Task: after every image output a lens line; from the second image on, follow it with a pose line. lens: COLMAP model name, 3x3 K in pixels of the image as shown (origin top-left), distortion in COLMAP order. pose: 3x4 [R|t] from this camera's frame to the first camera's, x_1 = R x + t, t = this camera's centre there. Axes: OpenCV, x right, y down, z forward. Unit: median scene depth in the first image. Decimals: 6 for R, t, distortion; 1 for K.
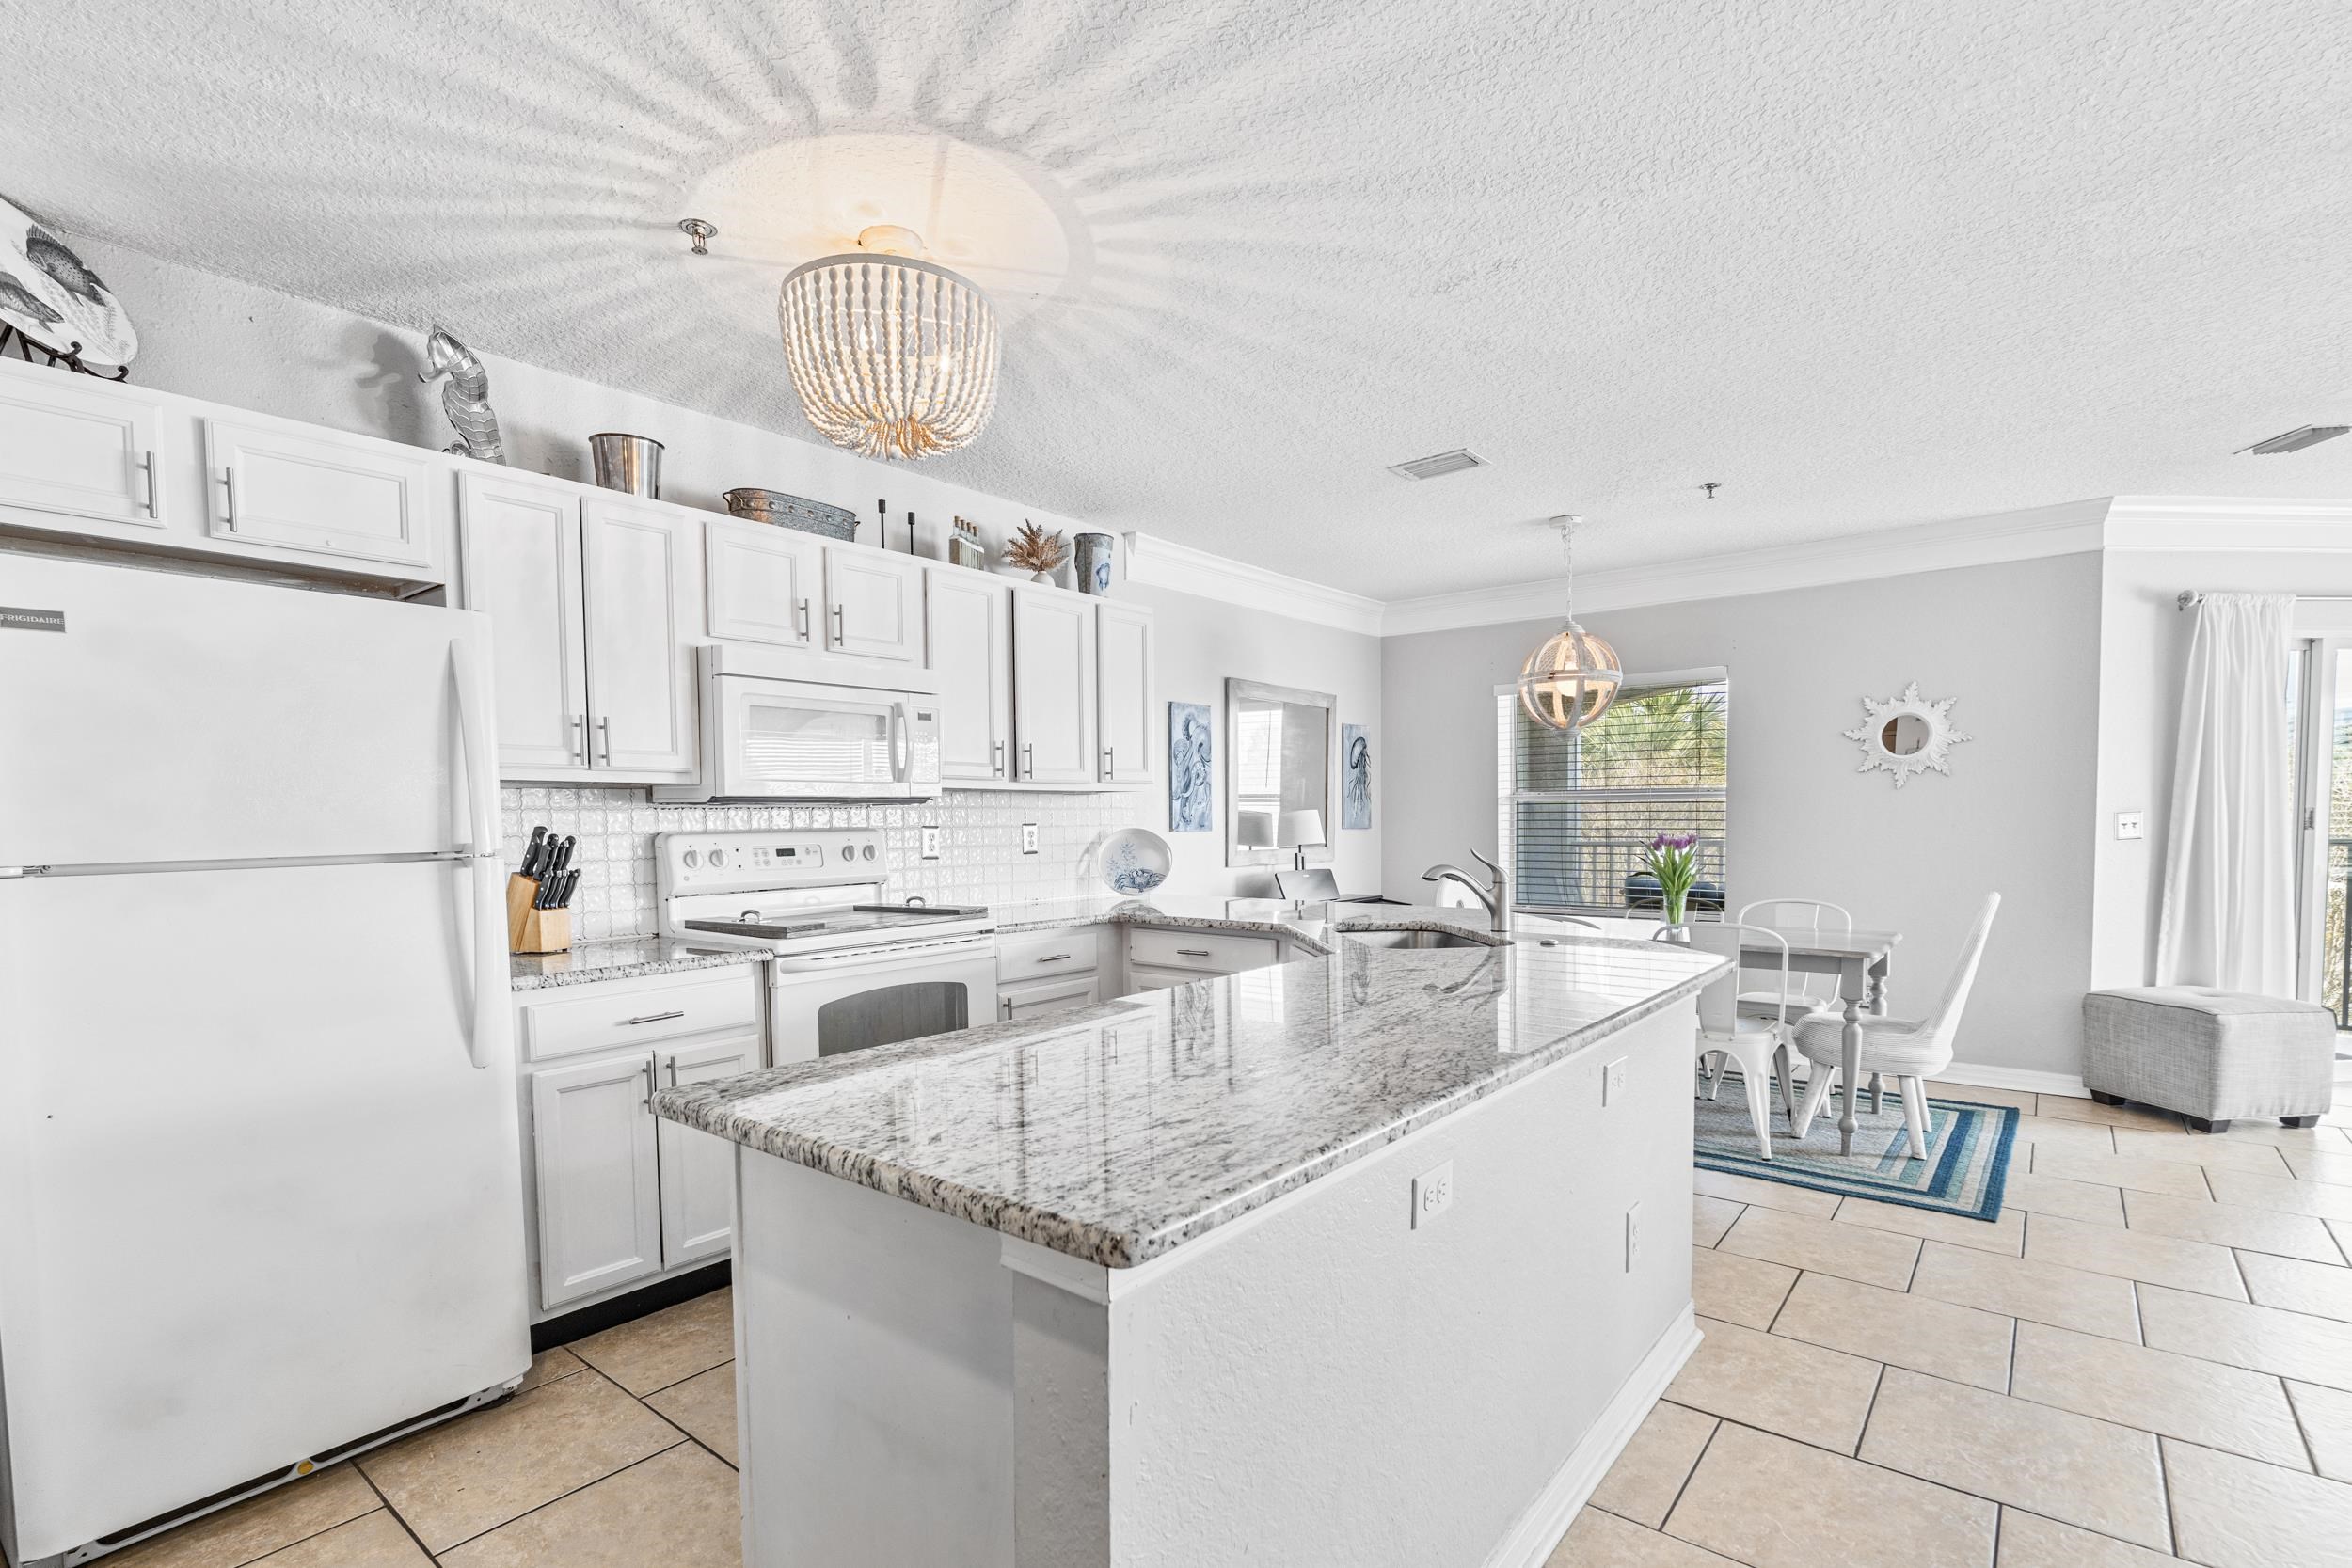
lens RADIAL K [[1089.0, 0, 1154.2], [0, 1089.0, 870.8], [0, 0, 1]] dist [-0.004471, 0.000022]
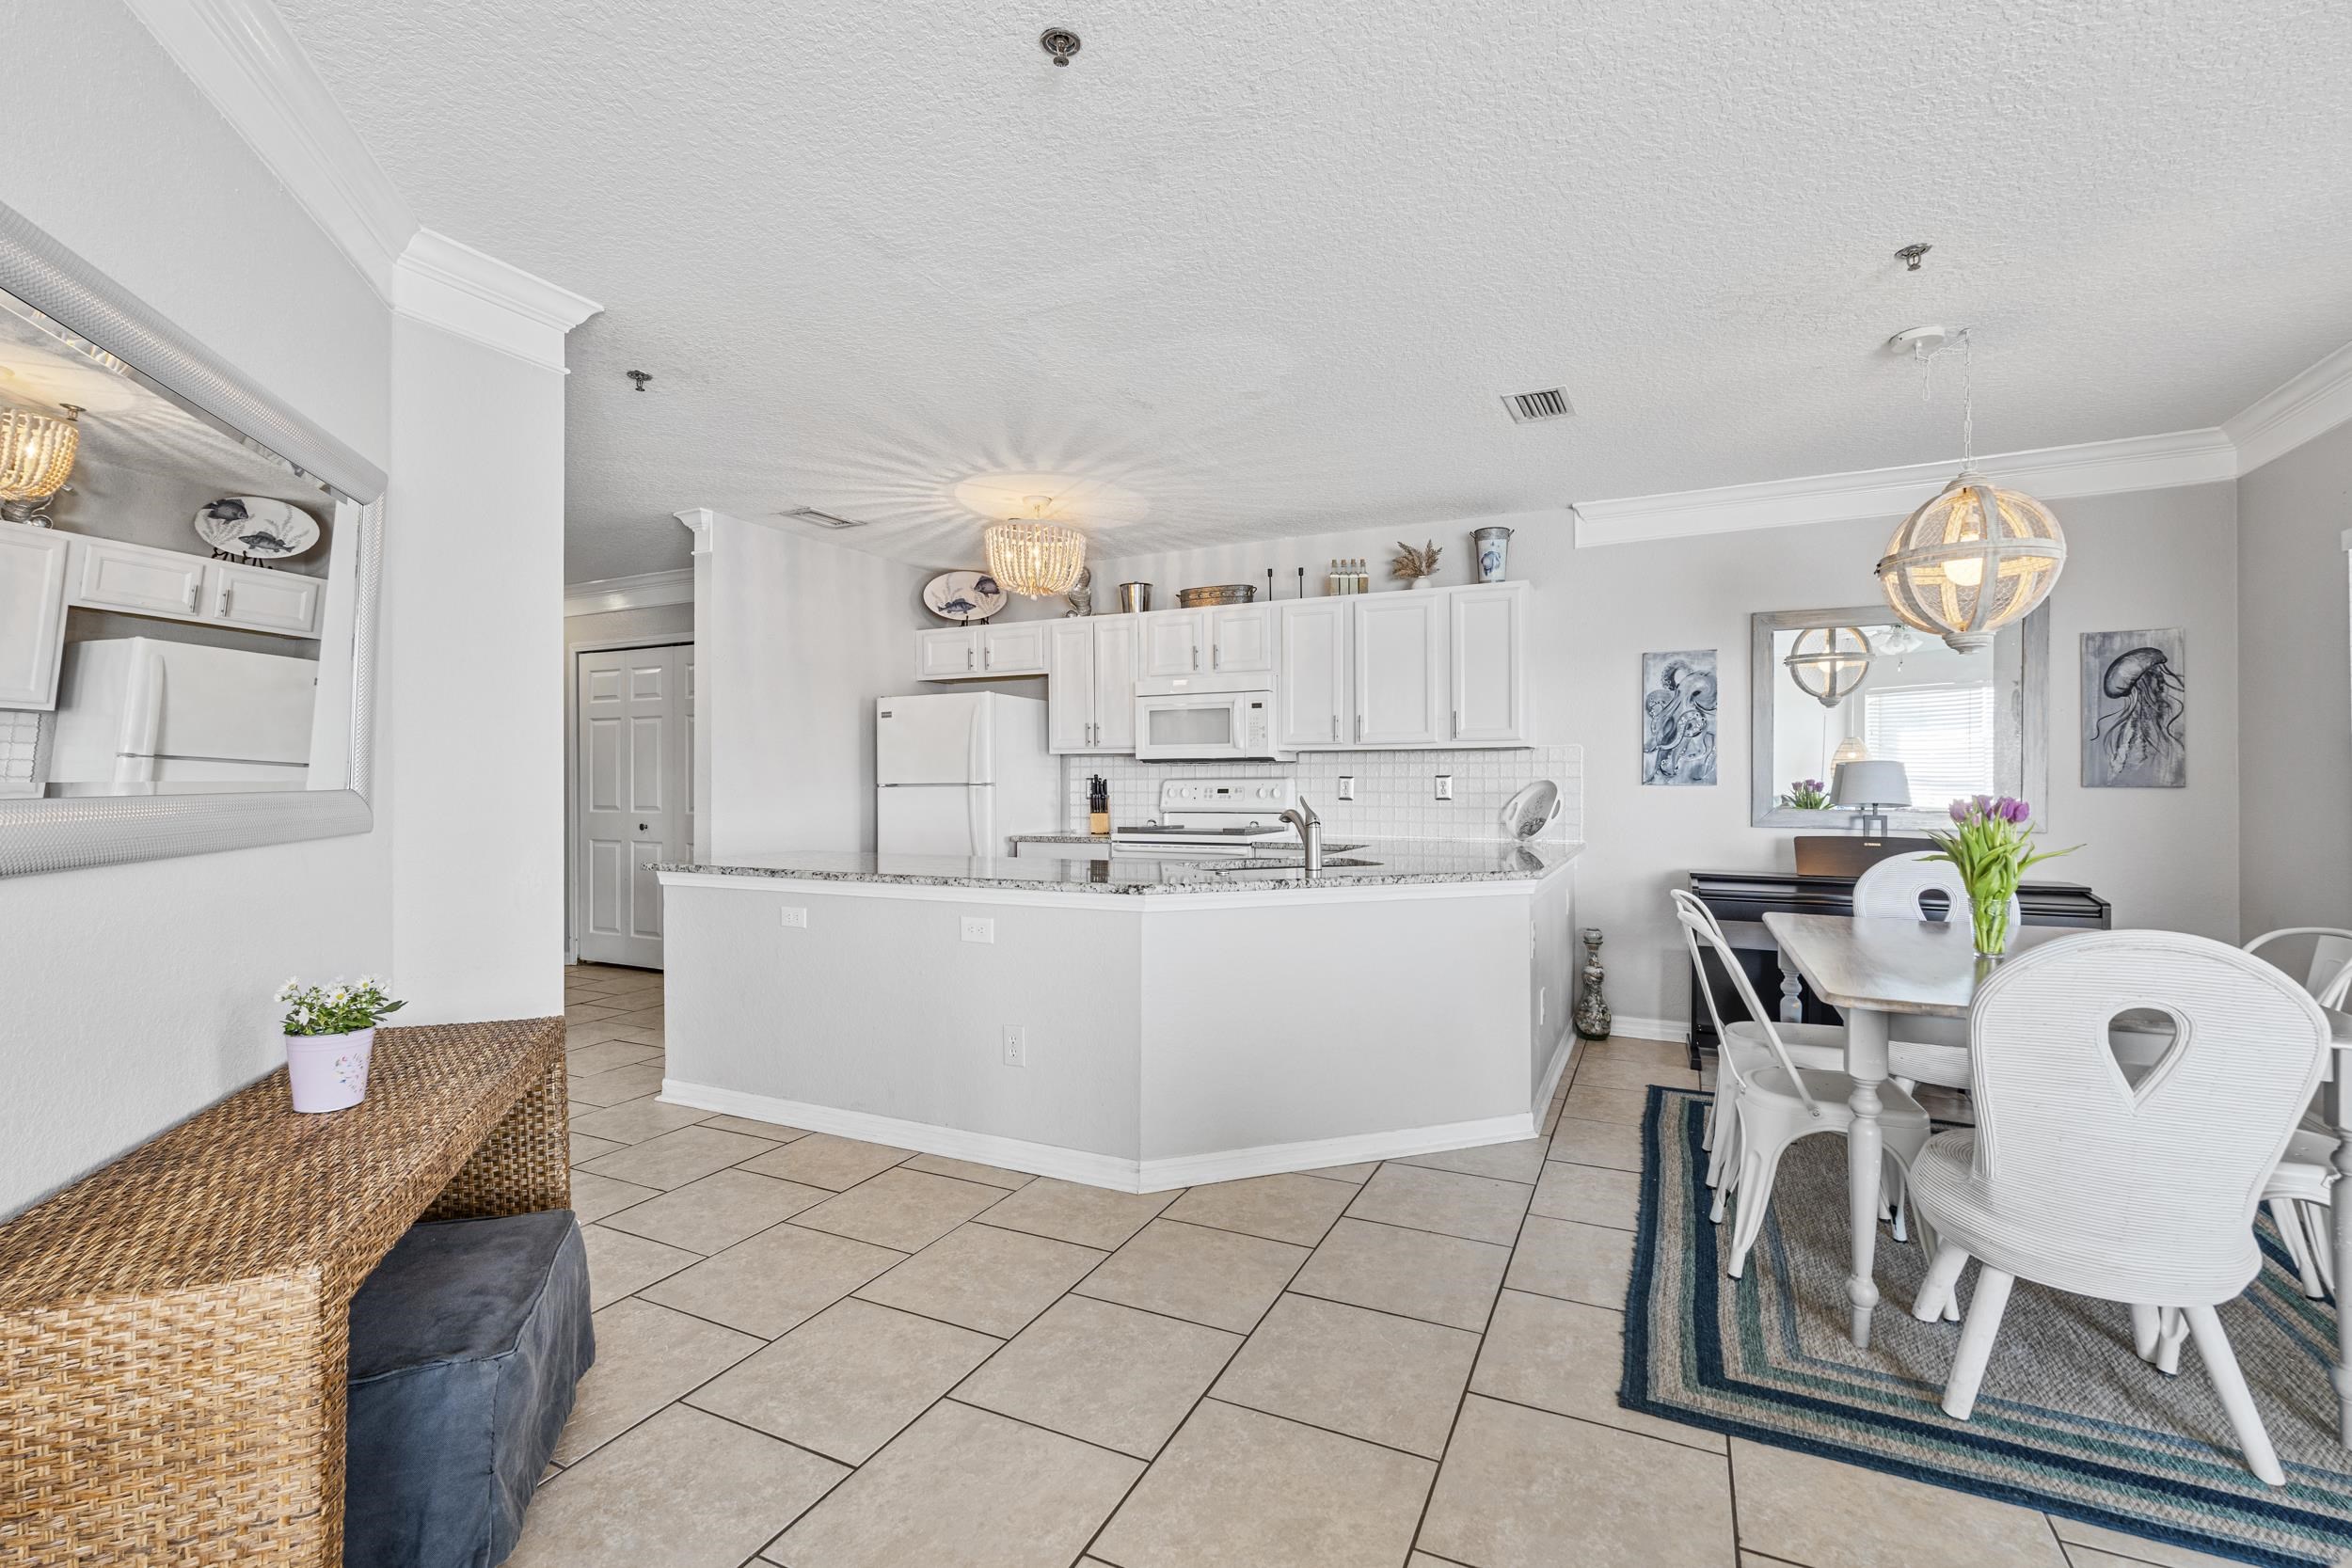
lens RADIAL K [[1028.1, 0, 1183.3], [0, 1028.1, 780.7], [0, 0, 1]] dist [-0.004192, -0.000202]
pose [[0.245167, 0.009950, -0.969430, 0.951515], [-0.047076, 0.998890, -0.001653, -0.021763], [0.968337, 0.046042, 0.245364, 0.433234]]
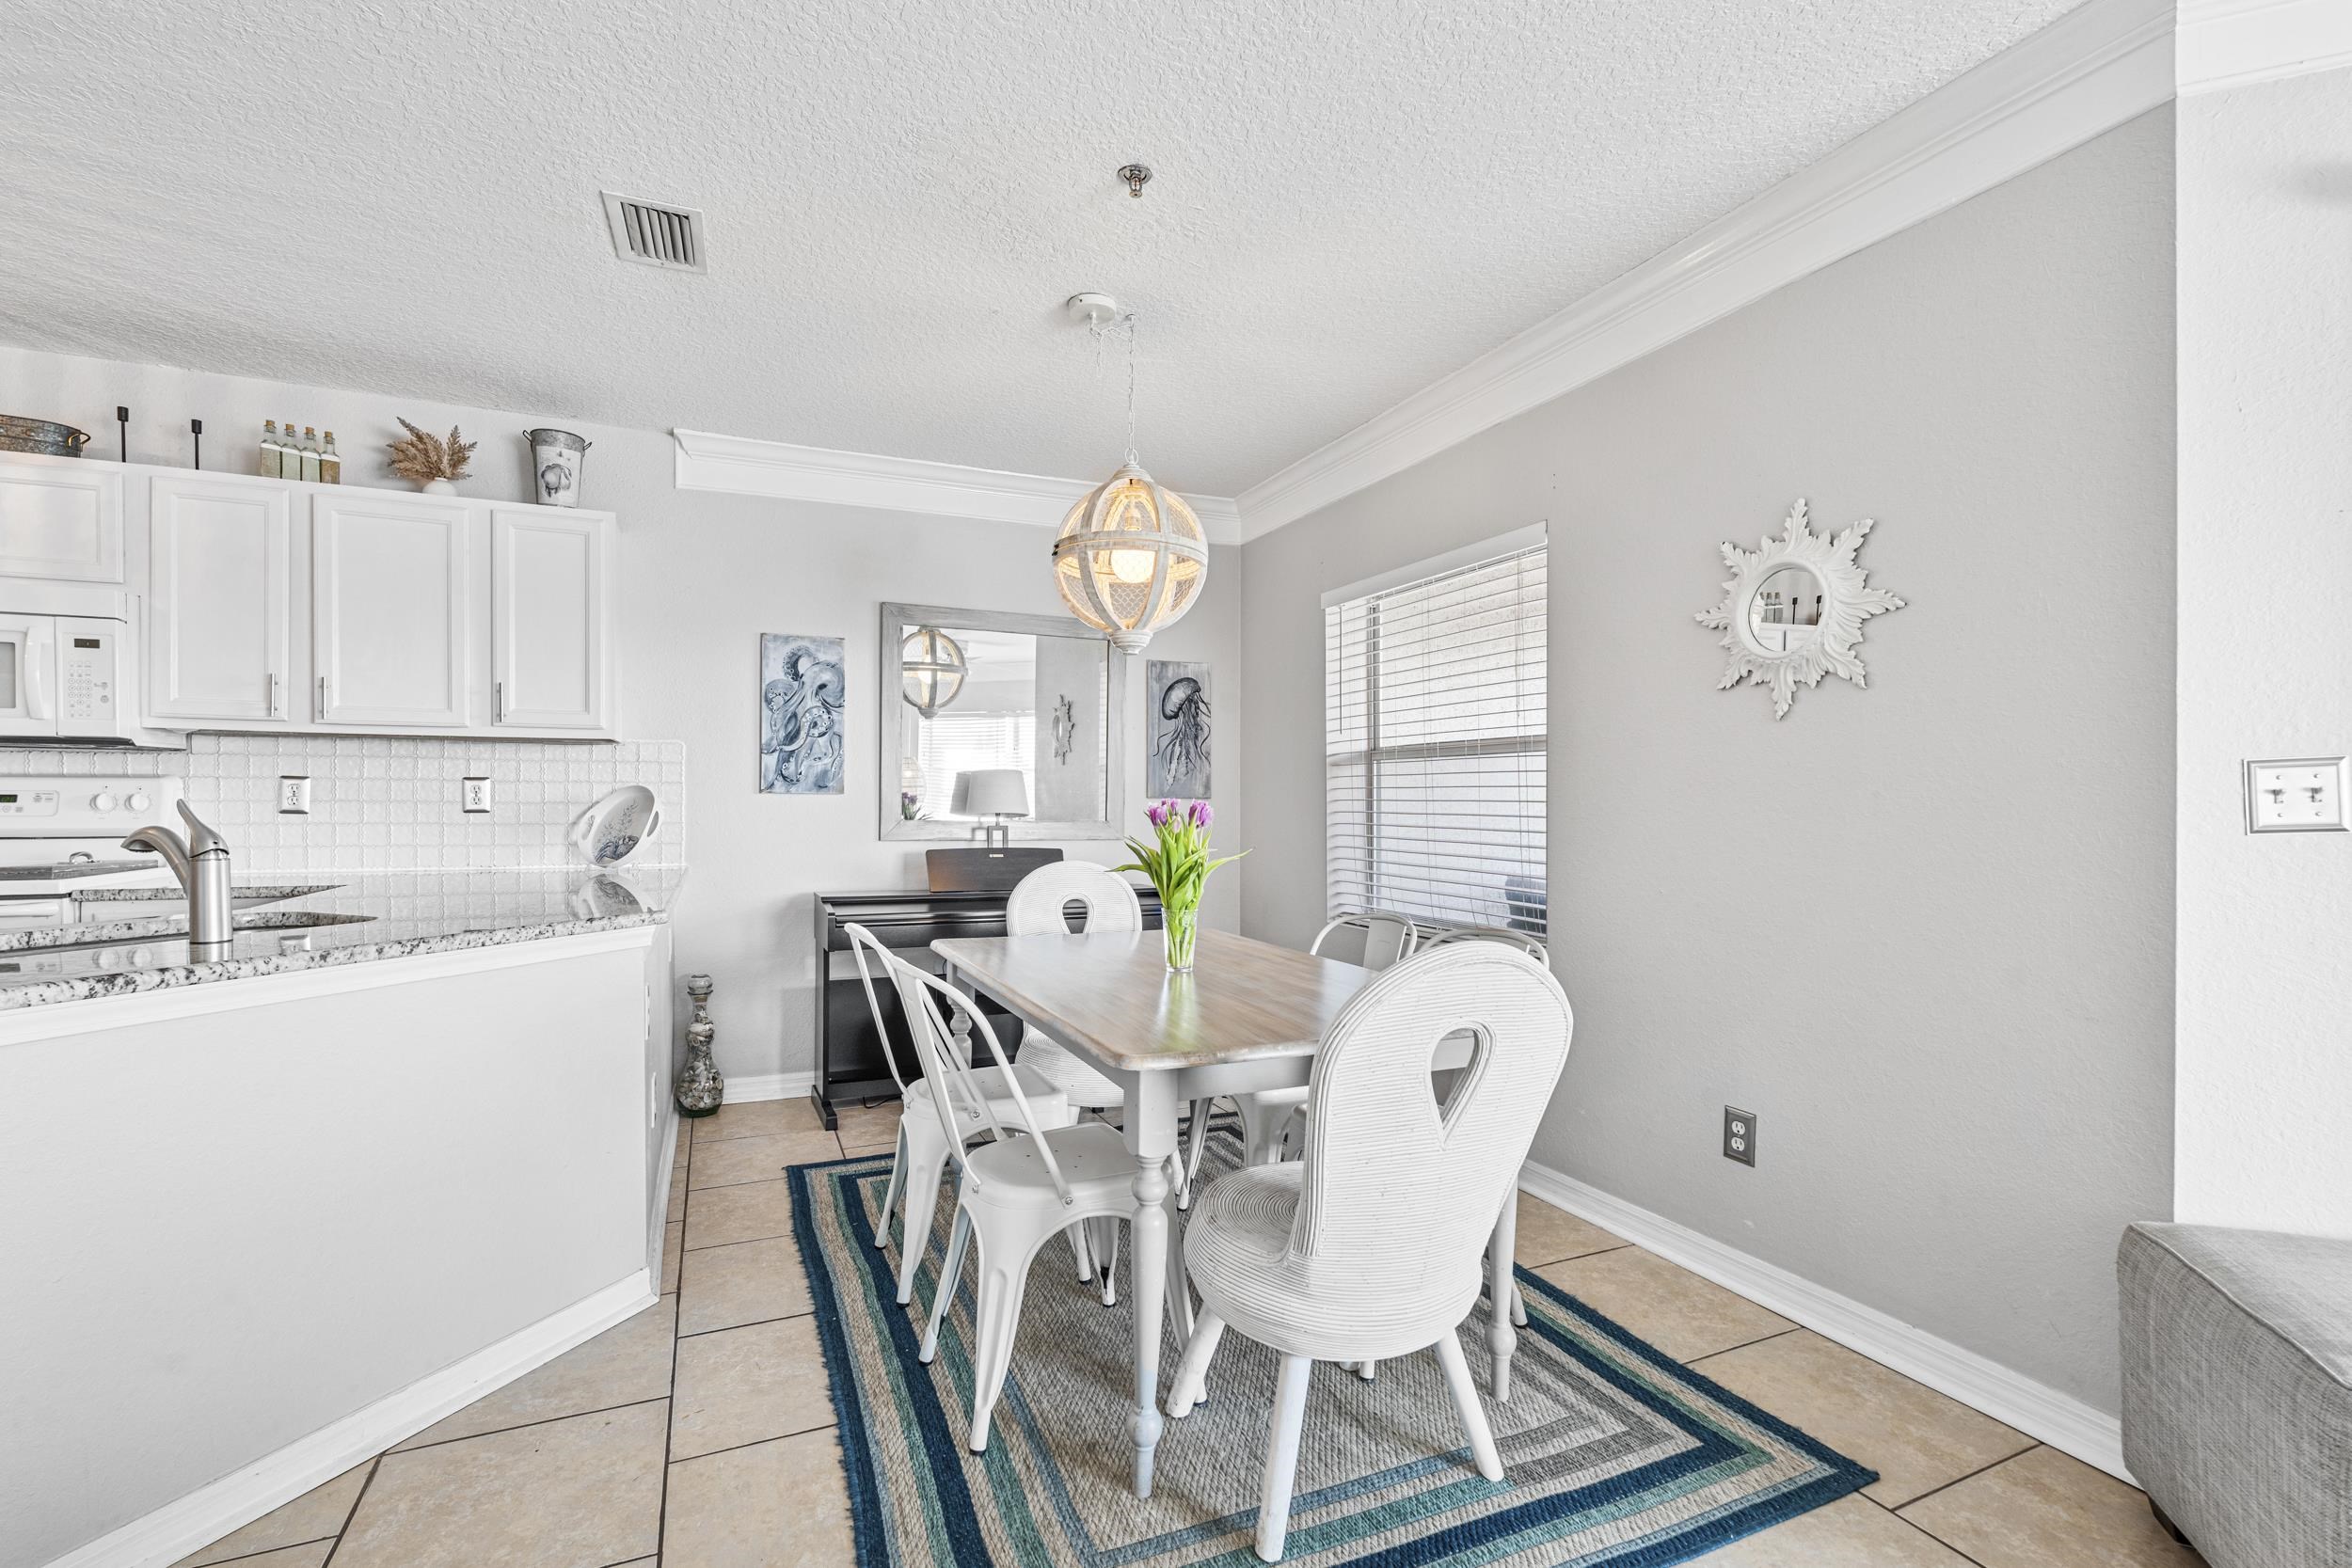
lens RADIAL K [[1028.1, 0, 1168.2], [0, 1028.1, 811.0], [0, 0, 1]] dist [-0.004192, -0.000202]
pose [[0.895177, 0.019019, -0.445304, 0.734247], [-0.035512, 0.998956, -0.028721, -0.013250], [0.444293, 0.041524, 0.894919, 0.528218]]
